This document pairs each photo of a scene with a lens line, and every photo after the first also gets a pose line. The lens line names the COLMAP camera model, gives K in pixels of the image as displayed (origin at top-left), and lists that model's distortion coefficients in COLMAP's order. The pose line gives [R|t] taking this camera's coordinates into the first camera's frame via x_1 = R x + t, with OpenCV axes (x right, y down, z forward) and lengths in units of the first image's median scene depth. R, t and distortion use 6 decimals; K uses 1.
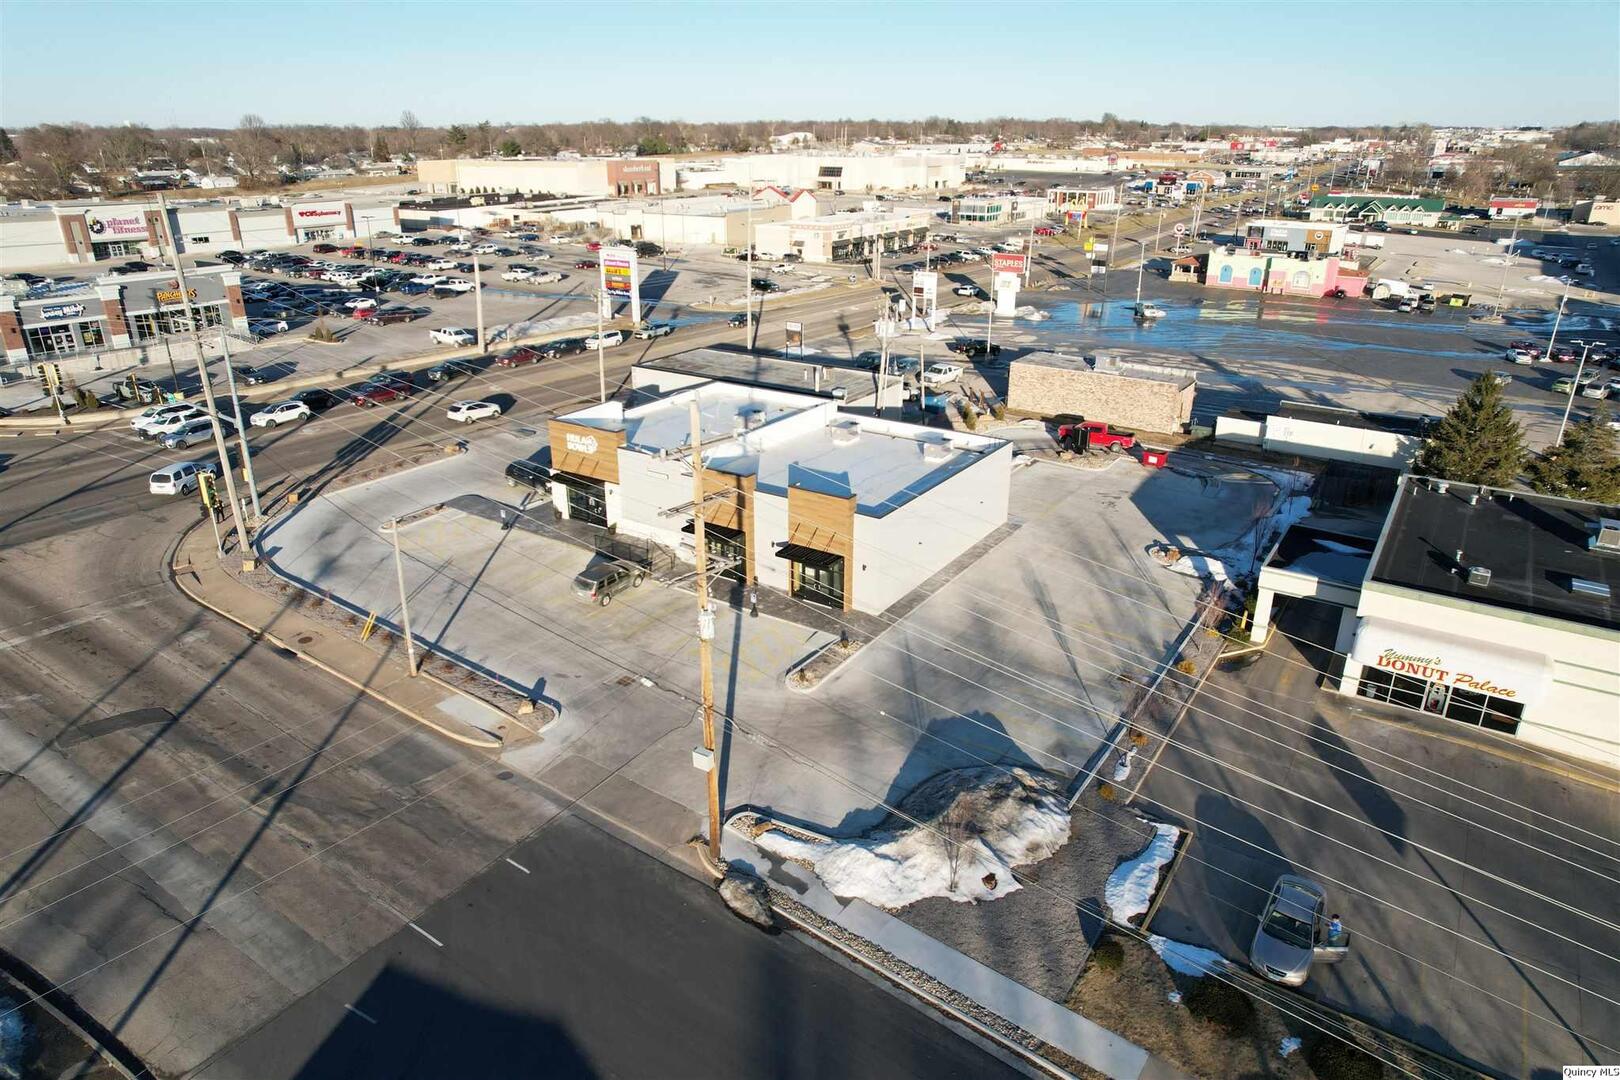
lens RADIAL K [[1032.3, 0, 809.0], [0, 1032.3, 551.3], [0, 0, 1]] dist [-0.077923, 0.071152]
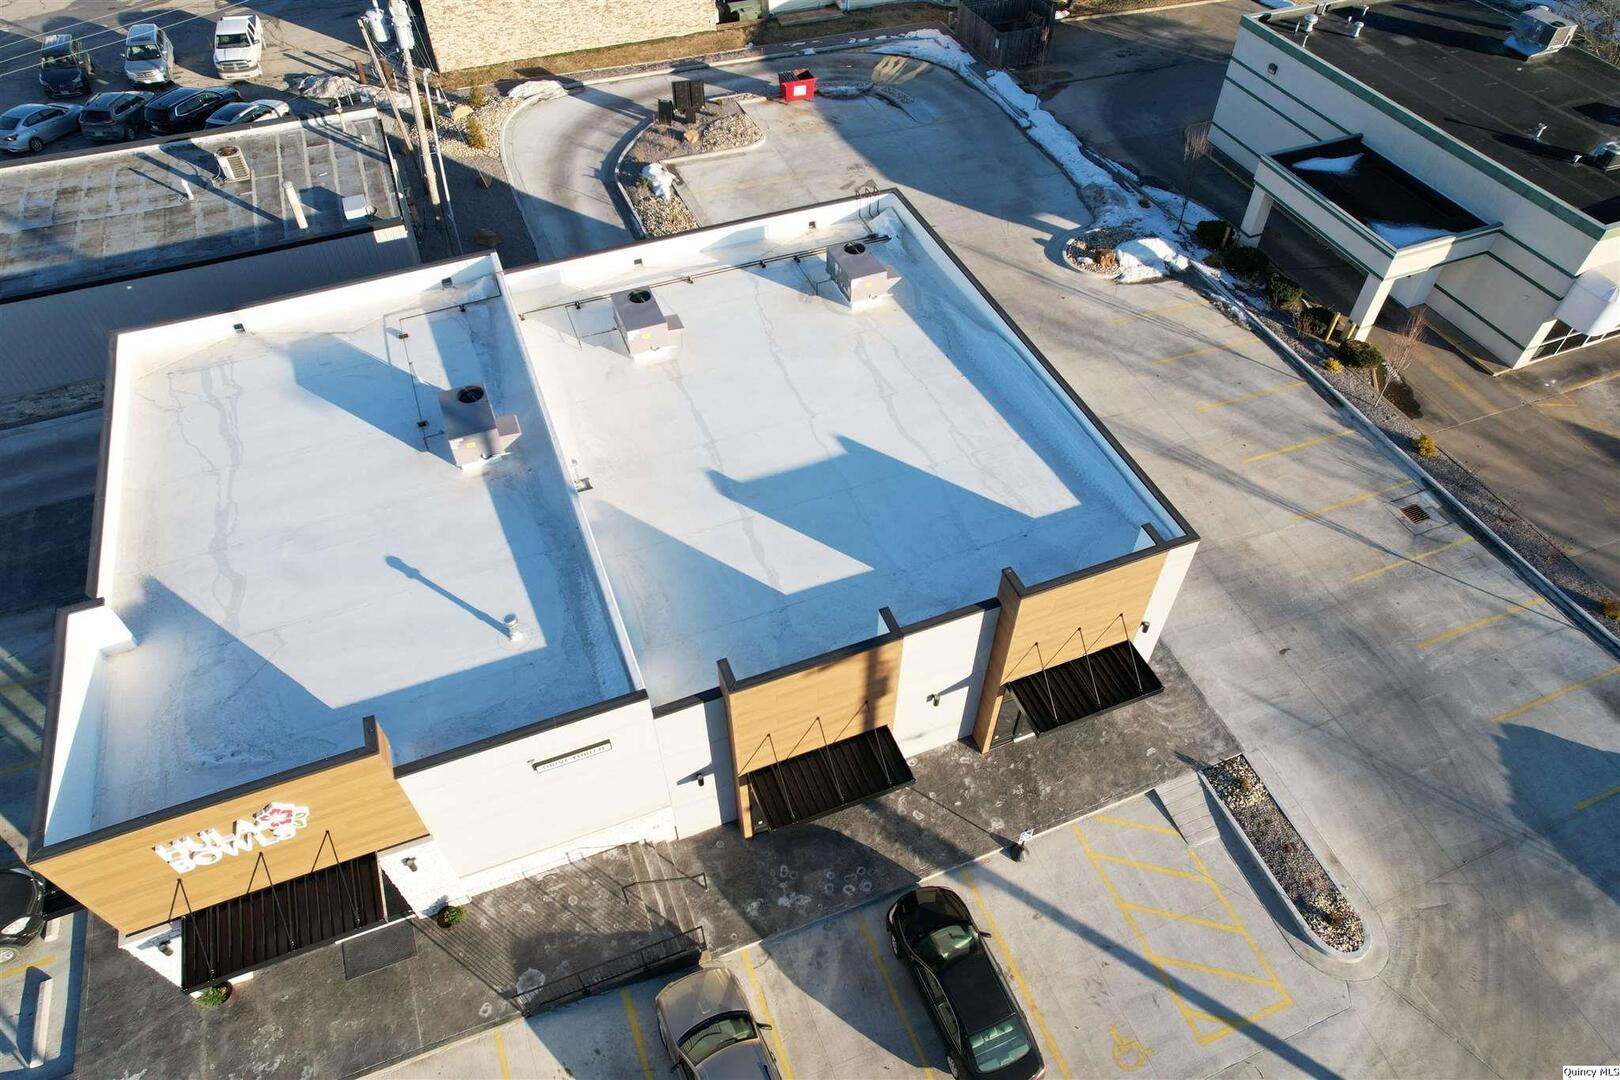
lens RADIAL K [[1032.3, 0, 809.0], [0, 1032.3, 551.3], [0, 0, 1]] dist [-0.077923, 0.071152]
pose [[0.571651, -0.618587, 0.539041, -0.231973], [0.311675, 0.771436, 0.554747, -0.278209], [-0.758996, -0.149116, 0.633790, 0.697619]]
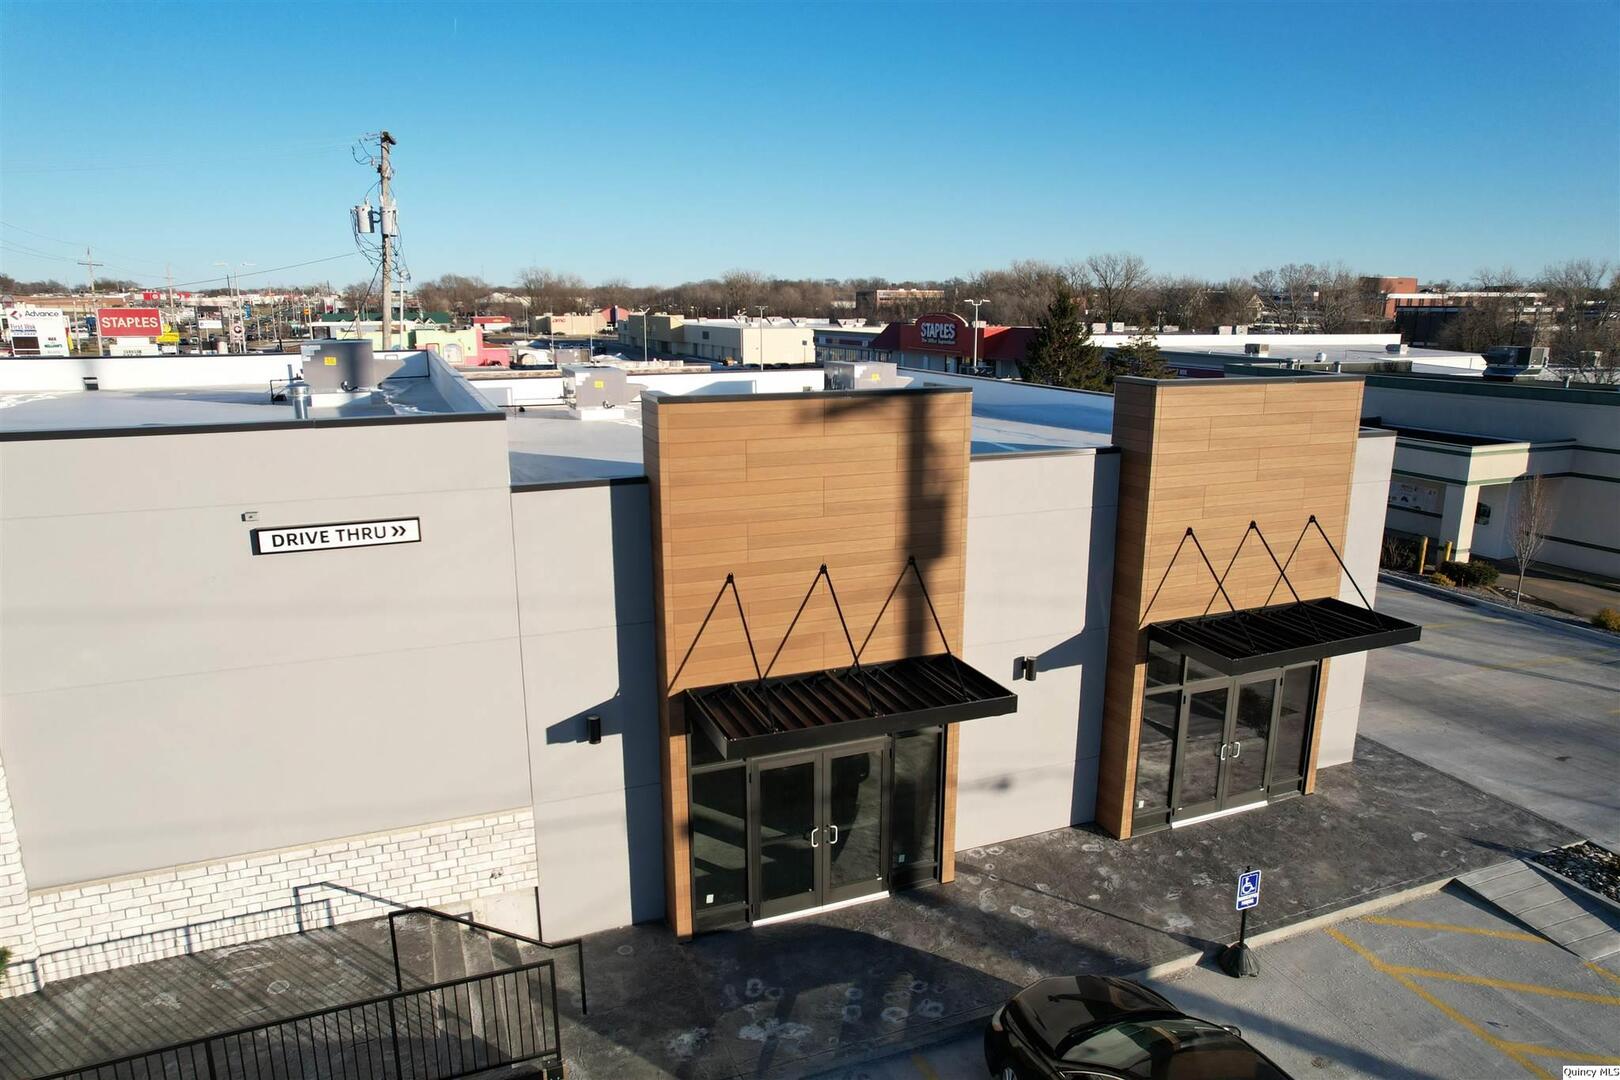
lens RADIAL K [[1032.3, 0, 809.0], [0, 1032.3, 551.3], [0, 0, 1]] dist [-0.077923, 0.071152]
pose [[0.565394, -0.192713, 0.801992, -0.228445], [0.312738, 0.949808, 0.007757, -0.046167], [-0.763233, 0.246428, 0.597284, 0.796959]]
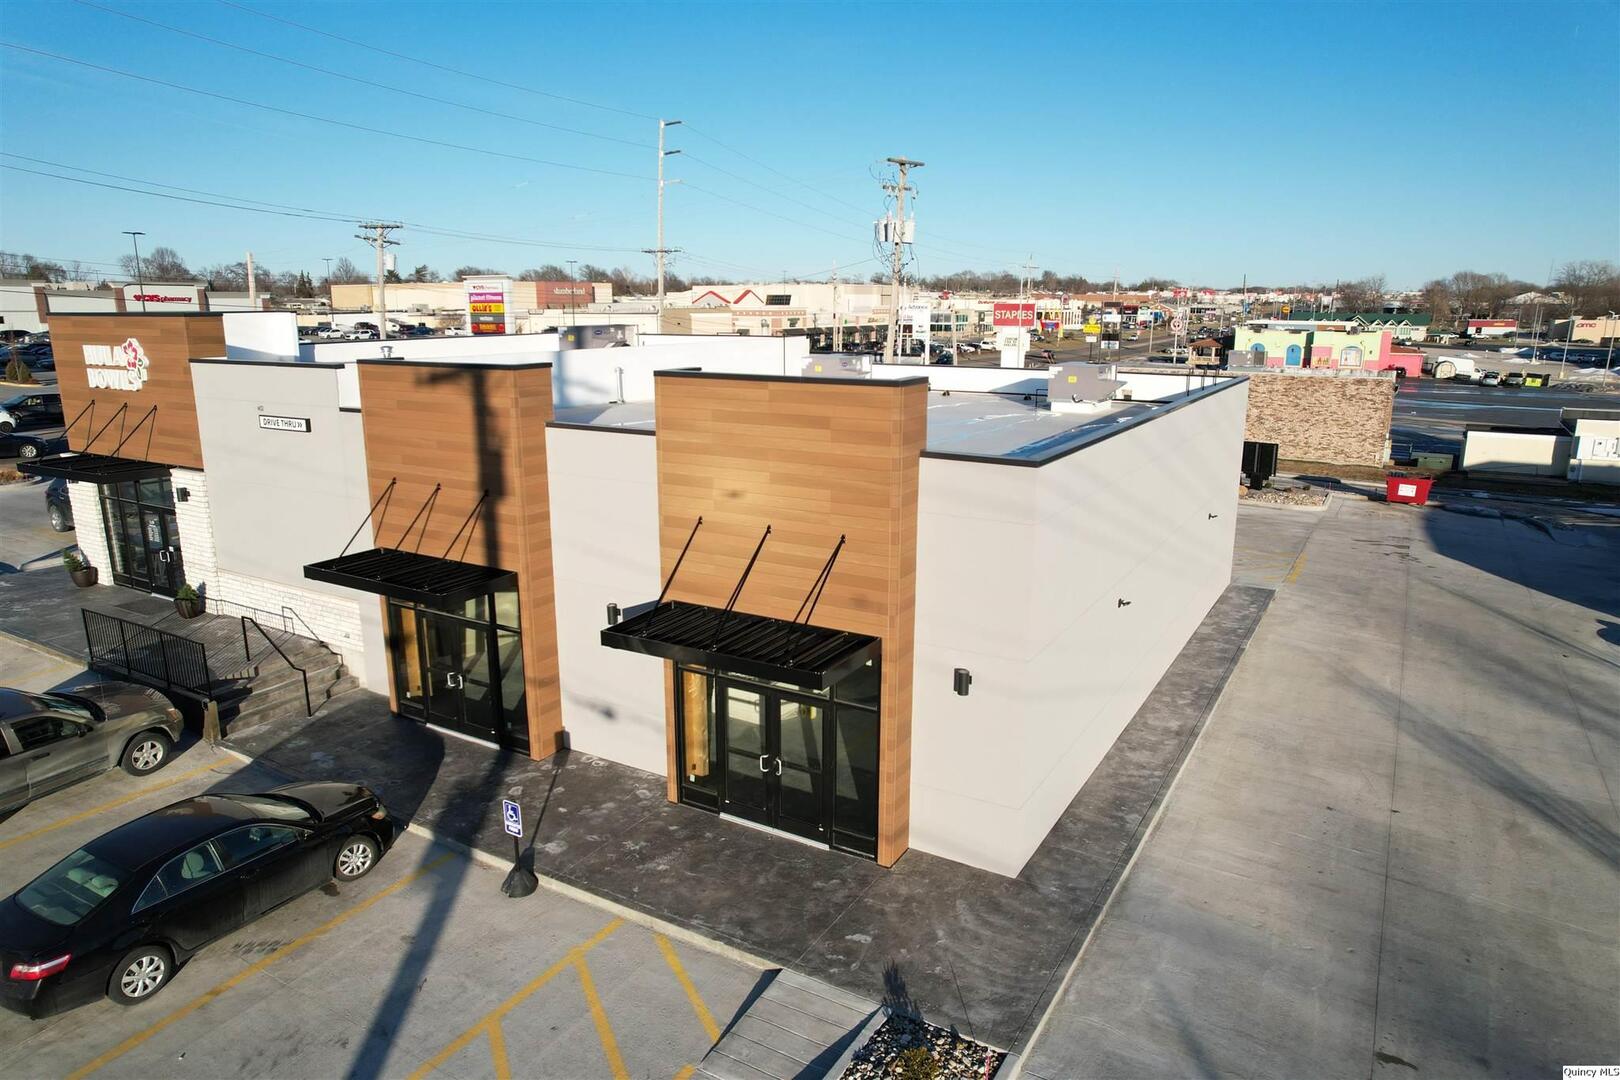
lens RADIAL K [[1032.3, 0, 809.0], [0, 1032.3, 551.3], [0, 0, 1]] dist [-0.077923, 0.071152]
pose [[0.998785, -0.011301, 0.047963, 0.005088], [0.018418, 0.988417, -0.150643, 0.017640], [-0.045705, 0.151344, 0.987424, 0.642904]]
